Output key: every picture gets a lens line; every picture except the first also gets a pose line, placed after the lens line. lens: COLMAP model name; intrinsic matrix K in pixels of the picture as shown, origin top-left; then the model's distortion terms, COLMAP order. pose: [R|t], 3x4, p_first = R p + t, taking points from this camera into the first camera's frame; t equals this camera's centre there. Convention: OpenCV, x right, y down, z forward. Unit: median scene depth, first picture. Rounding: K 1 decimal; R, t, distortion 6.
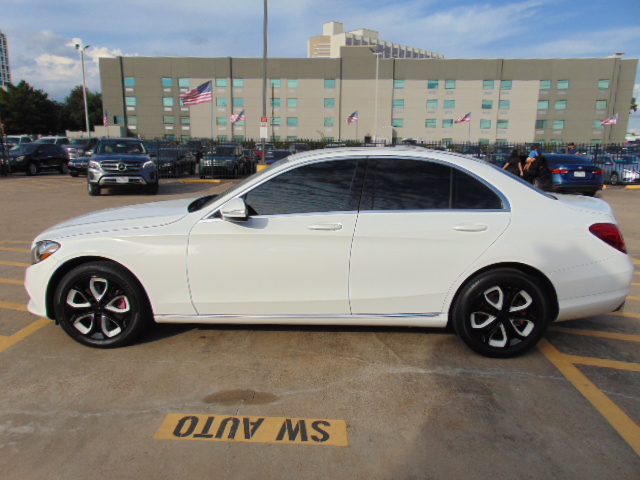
lens RADIAL K [[471.6, 0, 319.6], [0, 471.6, 252.6], [0, 0, 1]] dist [-0.011575, 0.045217]
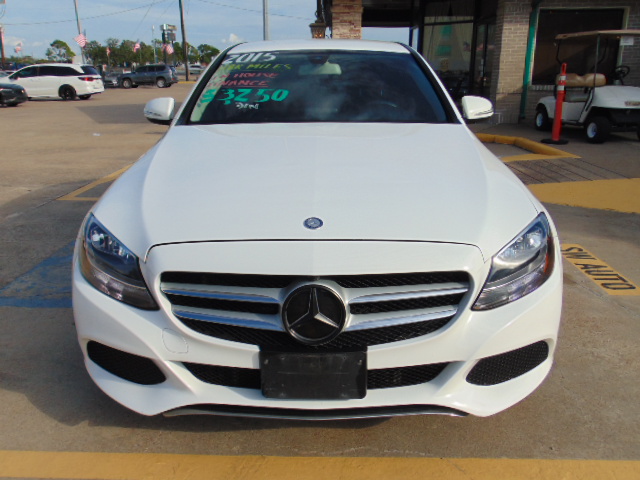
lens RADIAL K [[546.9, 0, 320.0], [0, 546.9, 240.0], [0, 0, 1]] dist [0.001363, 0.010322]
pose [[-0.014258, -0.309652, 0.950743, -1.117766], [0.223081, 0.925888, 0.304903, -0.224642], [-0.974696, 0.216440, 0.055877, 1.196471]]
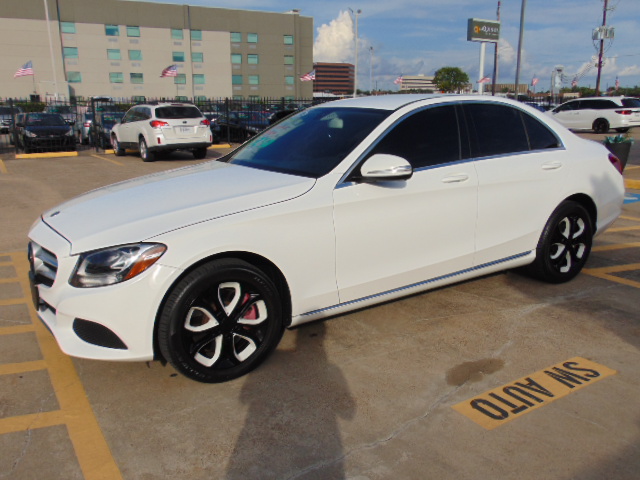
lens RADIAL K [[546.9, 0, 320.0], [0, 546.9, 240.0], [0, 0, 1]] dist [0.001363, 0.010322]
pose [[0.826733, -0.157910, 0.539979, -0.780599], [0.147461, 0.987067, 0.062886, -0.040850], [-0.542925, 0.027636, 0.839326, 0.226020]]
